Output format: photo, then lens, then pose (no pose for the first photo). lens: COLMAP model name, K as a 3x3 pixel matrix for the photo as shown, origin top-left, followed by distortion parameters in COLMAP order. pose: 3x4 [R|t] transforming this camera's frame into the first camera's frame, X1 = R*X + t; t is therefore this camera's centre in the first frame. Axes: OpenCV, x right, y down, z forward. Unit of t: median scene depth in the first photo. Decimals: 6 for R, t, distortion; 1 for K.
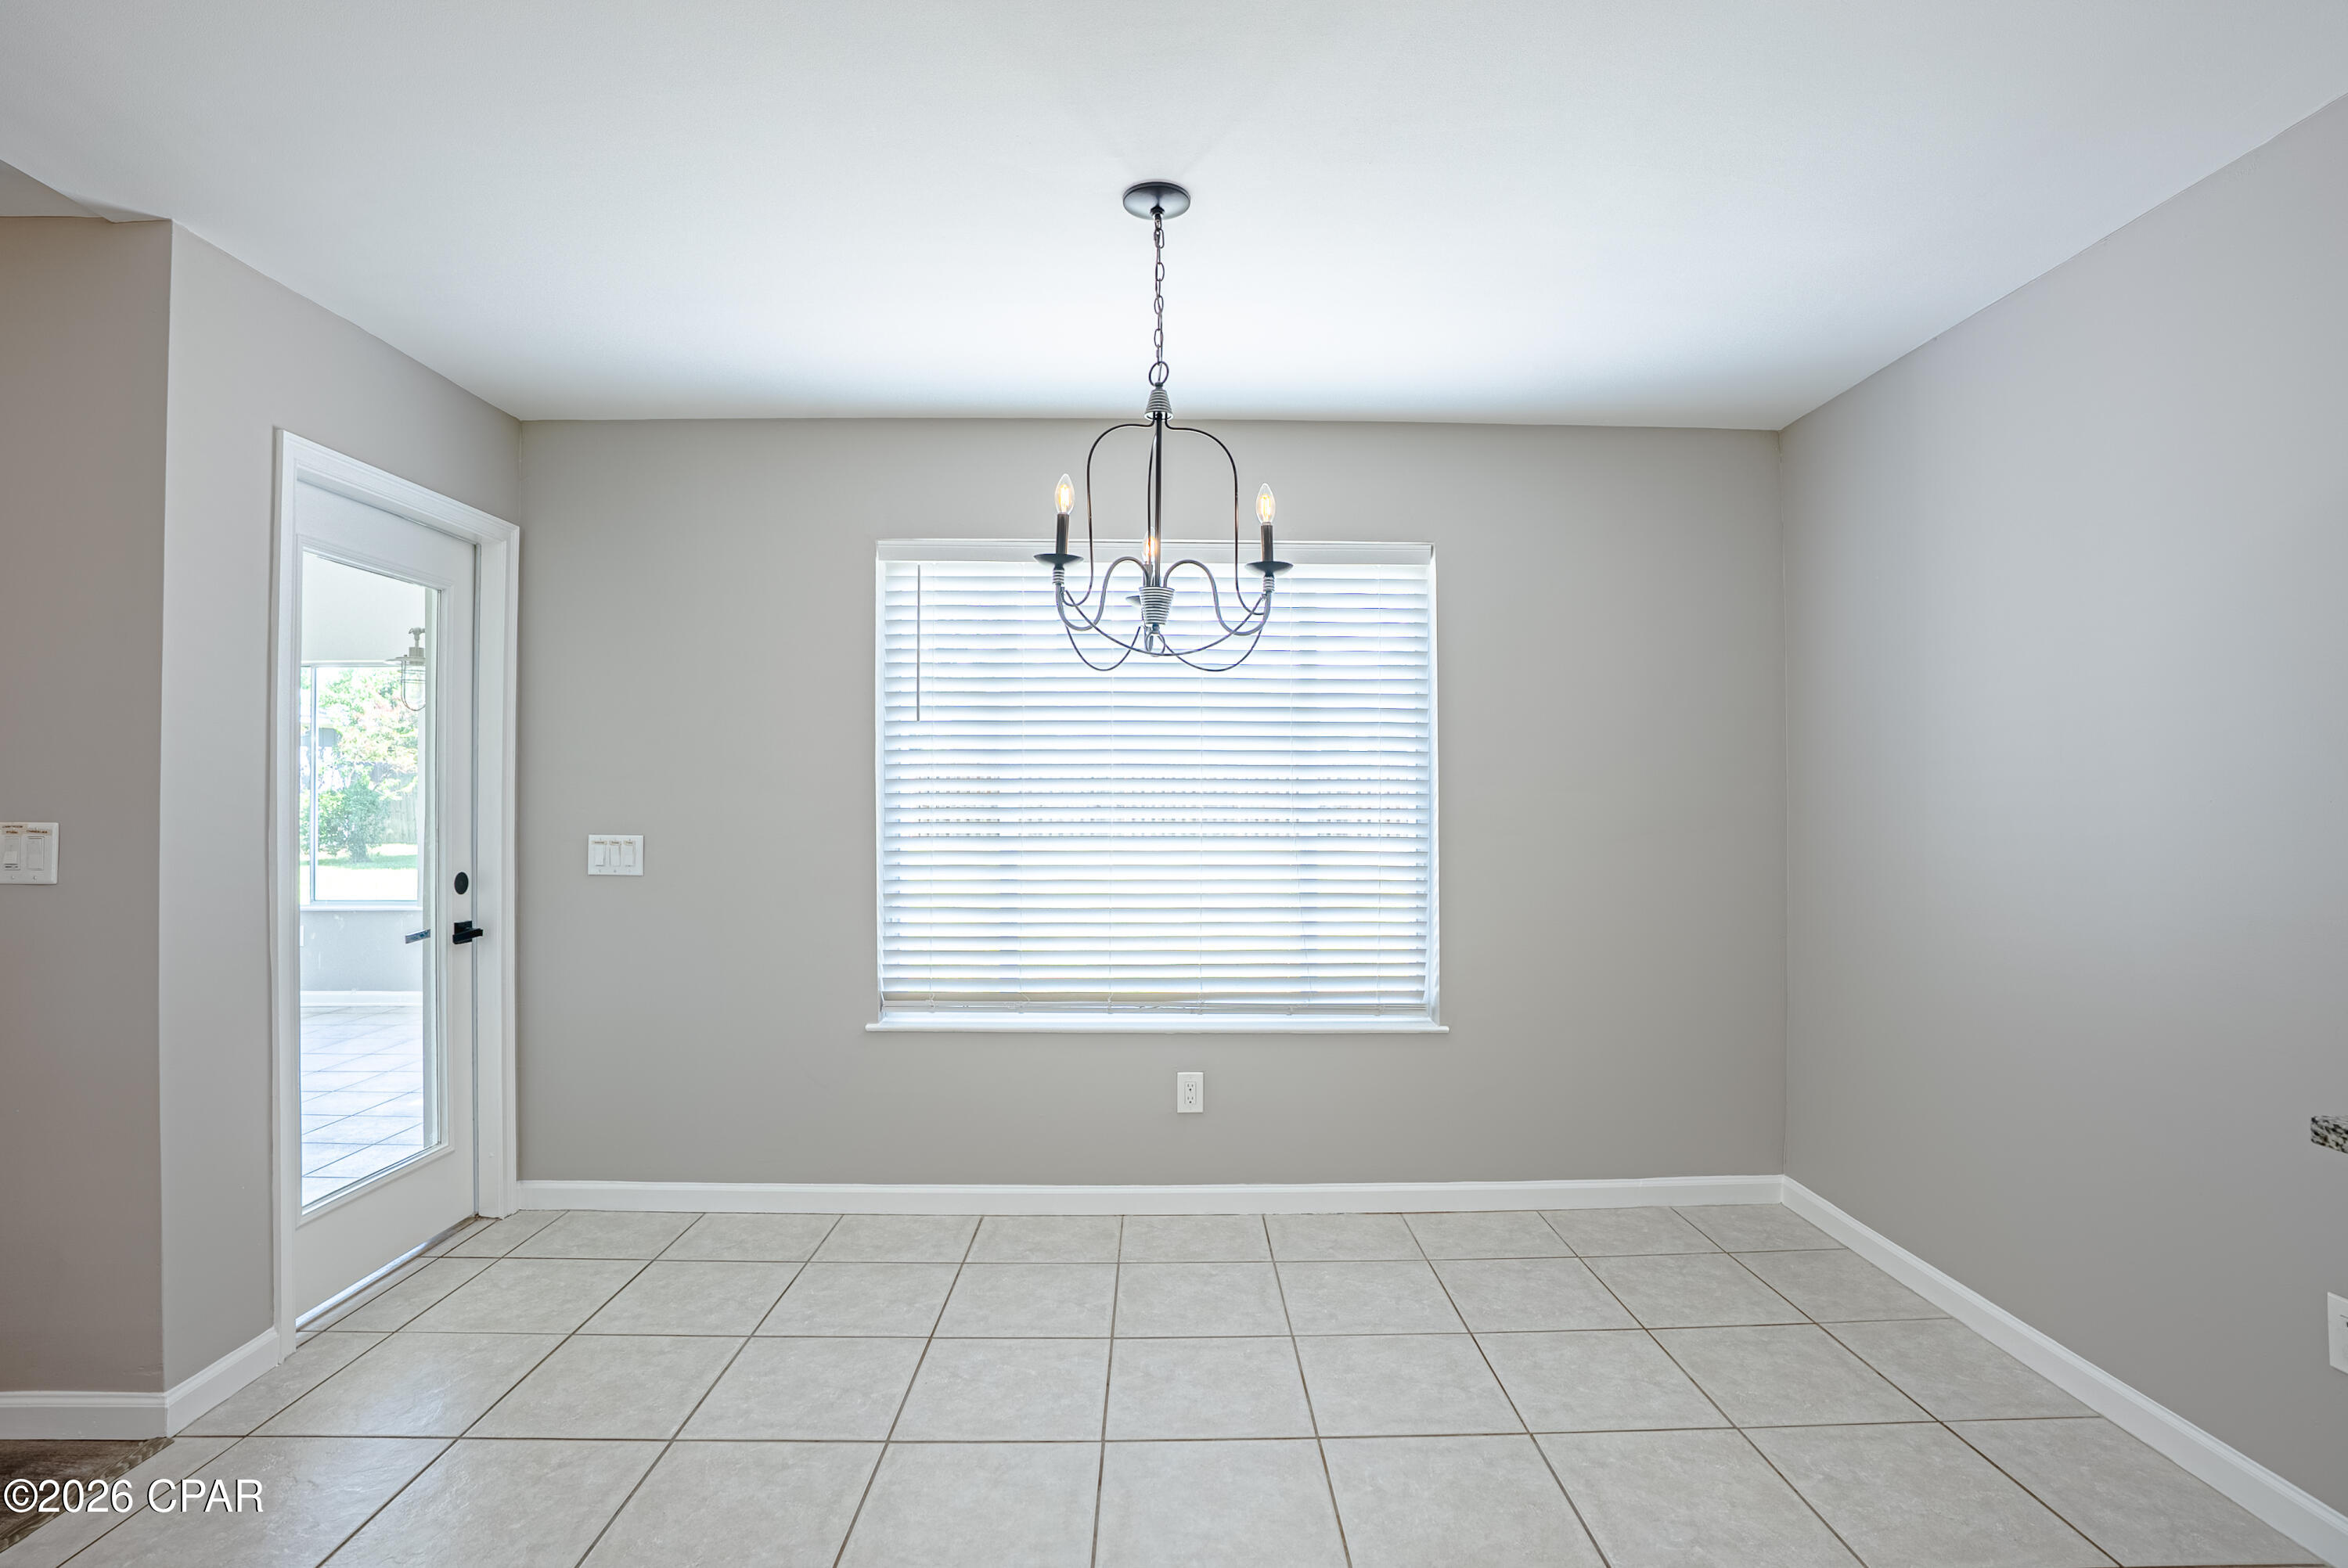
lens RADIAL K [[1110.7, 0, 1194.8], [0, 1110.7, 786.7], [0, 0, 1]] dist [-0.055746, 0.023664]
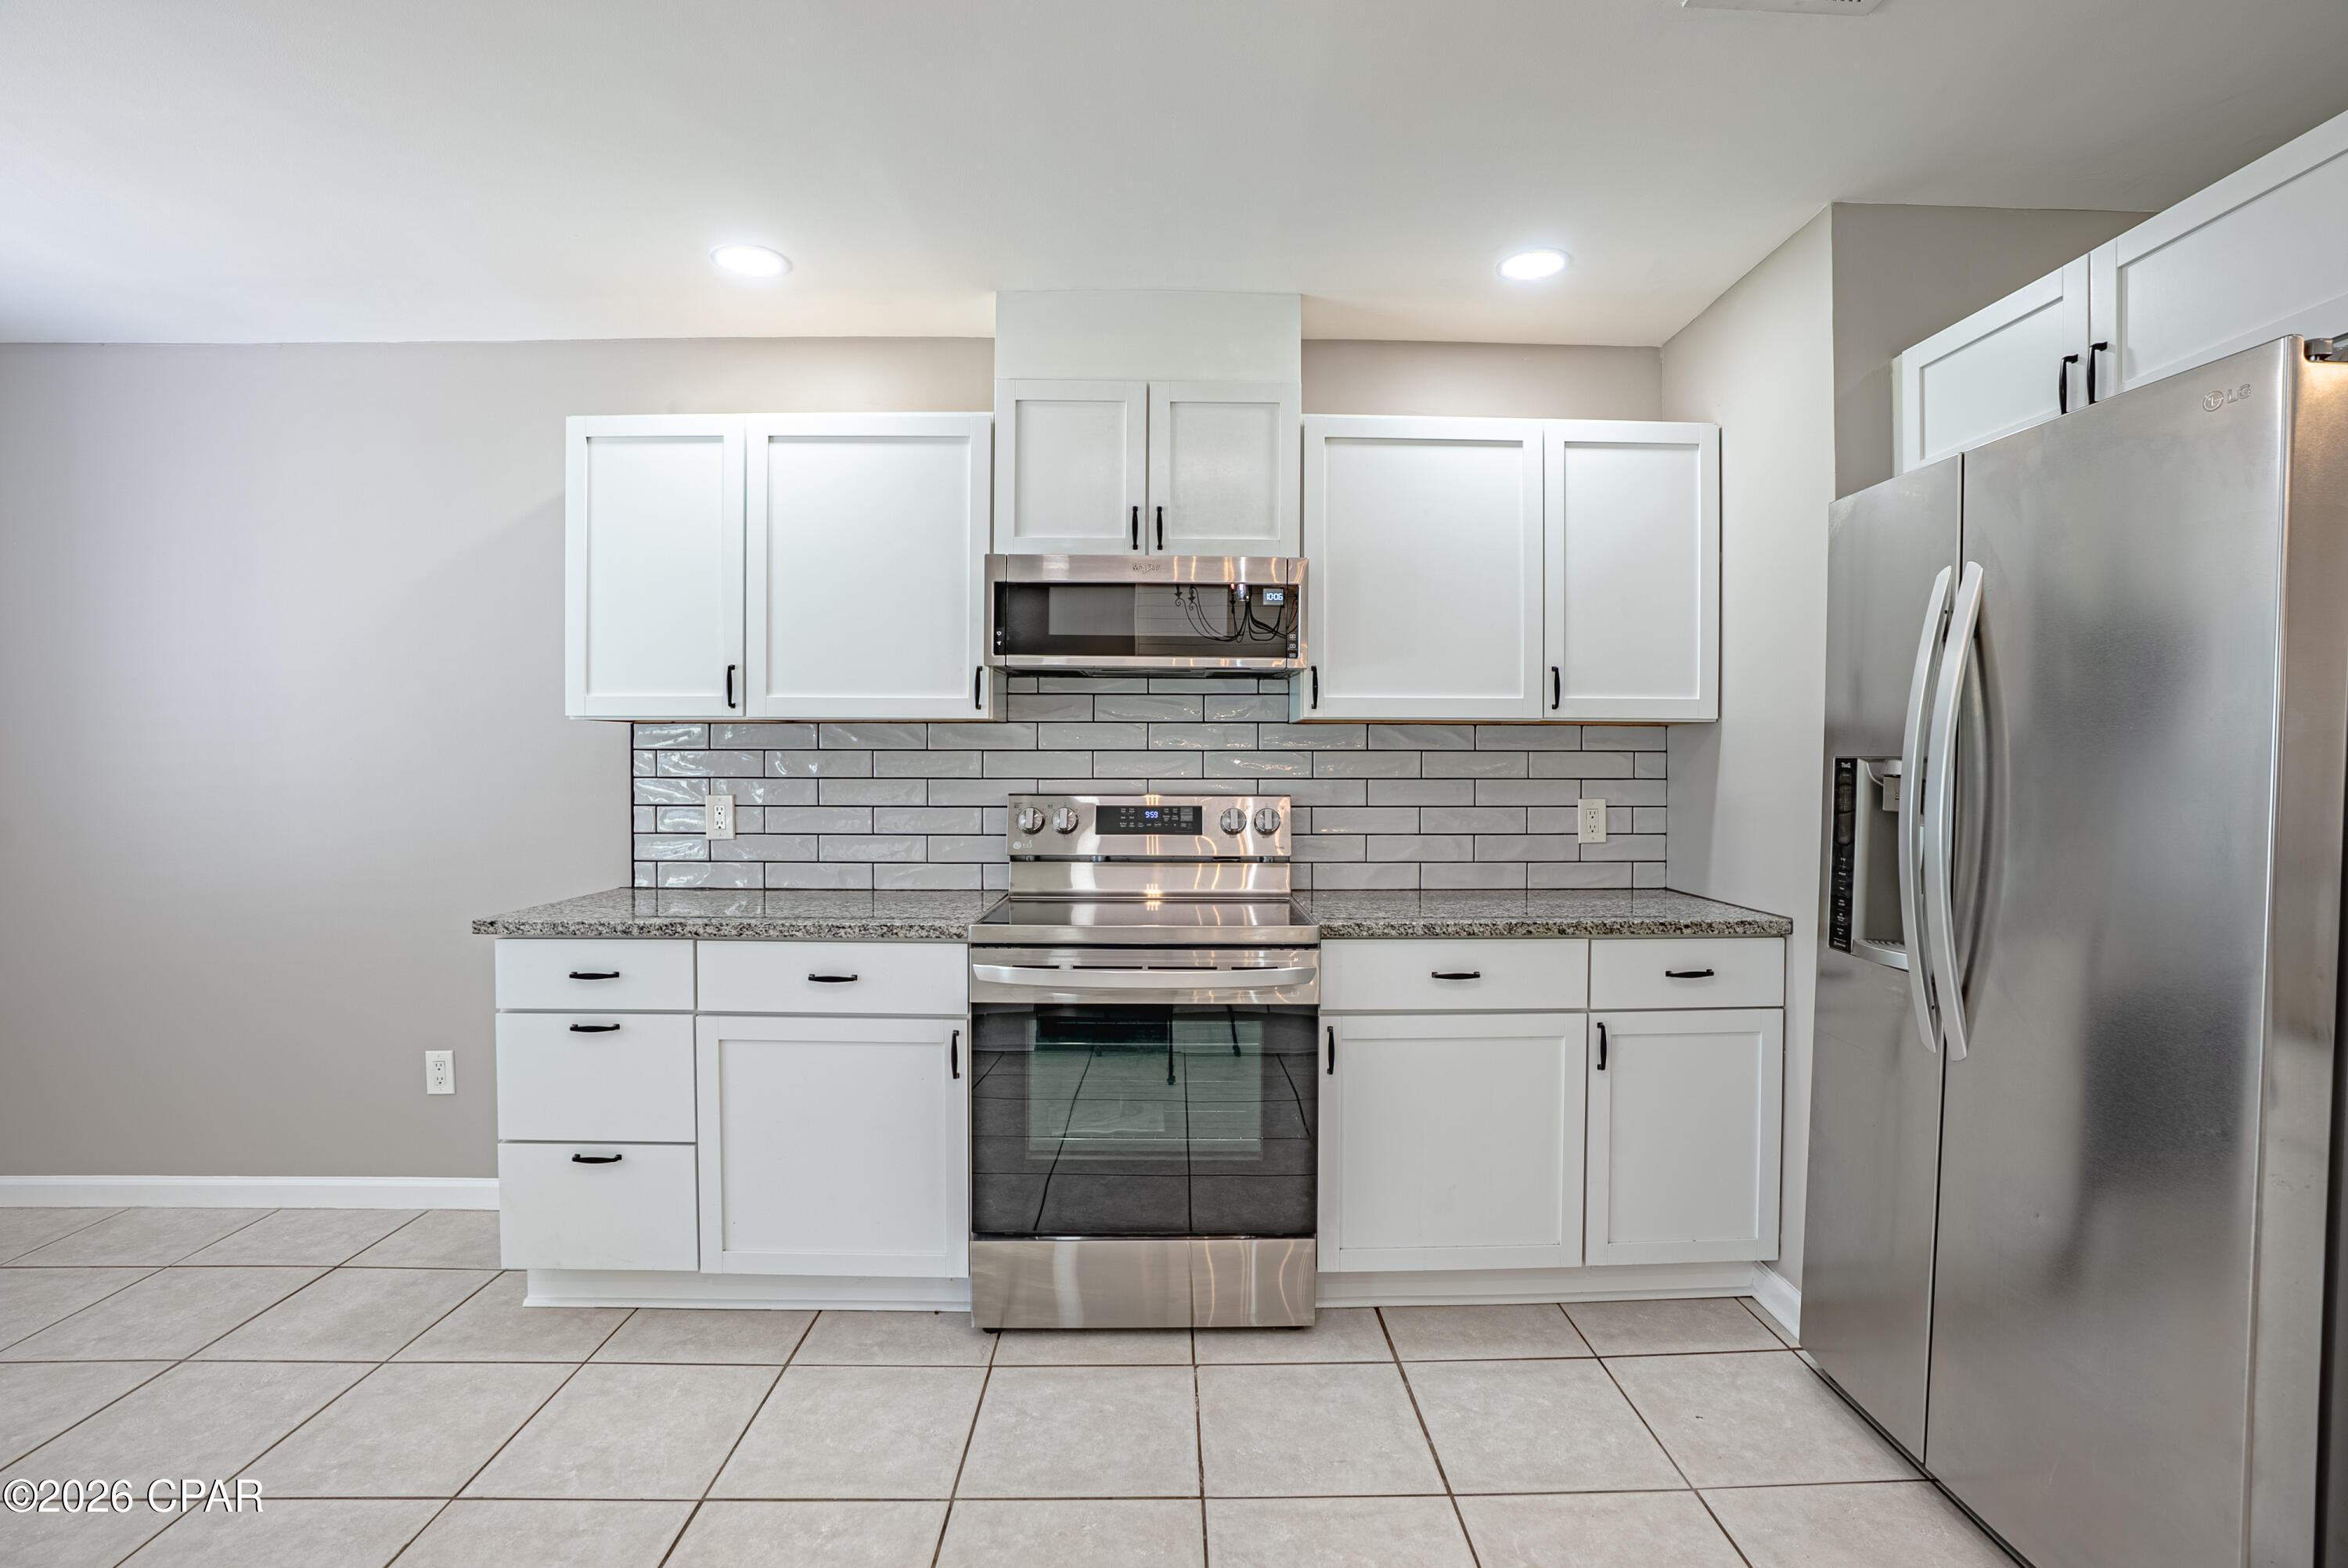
lens RADIAL K [[1093.4, 0, 1182.9], [0, 1093.4, 779.2], [0, 0, 1]] dist [-0.071801, 0.027026]
pose [[0.009420, -0.015145, 0.999841, -0.309763], [-0.007661, 0.999855, 0.015218, 0.005465], [-0.999926, -0.007803, 0.009303, -0.104691]]
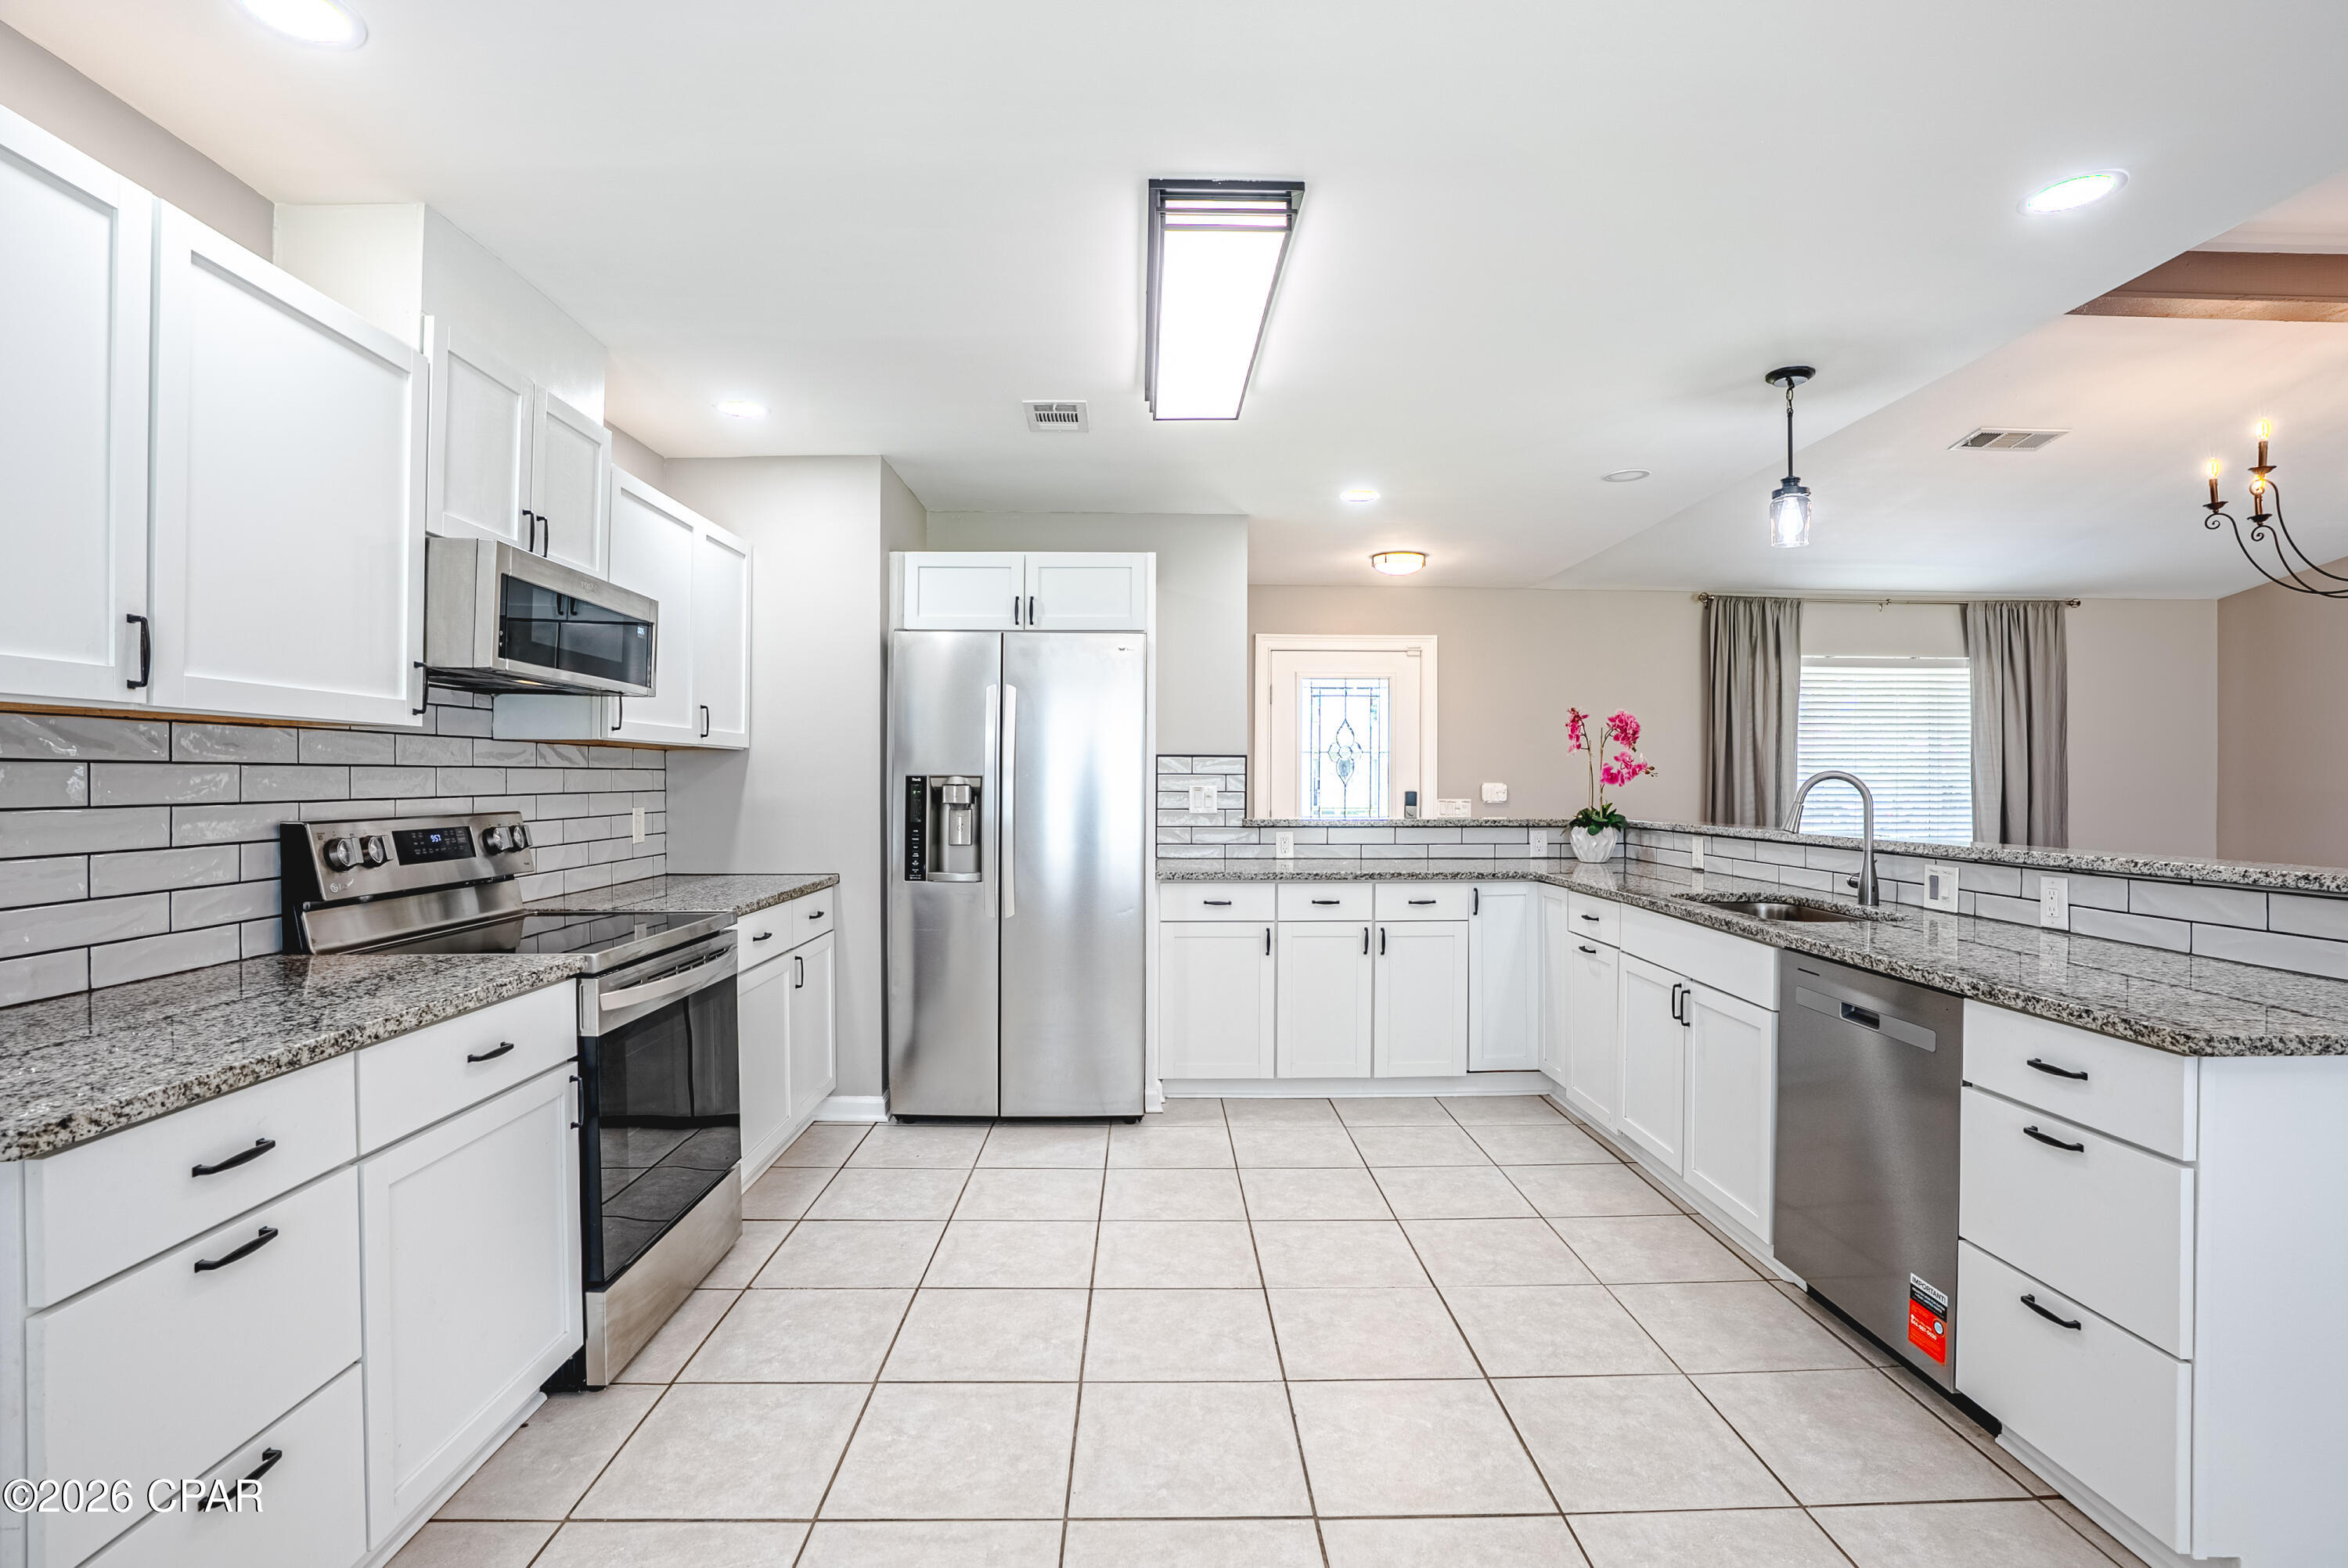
lens RADIAL K [[1101.3, 0, 1174.0], [0, 1101.3, 784.0], [0, 0, 1]] dist [-0.069653, 0.029468]
pose [[-0.999963, -0.002990, 0.008006, 0.030819], [-0.002985, 0.999995, 0.000600, 0.006836], [-0.008008, 0.000576, -0.999968, 0.678988]]
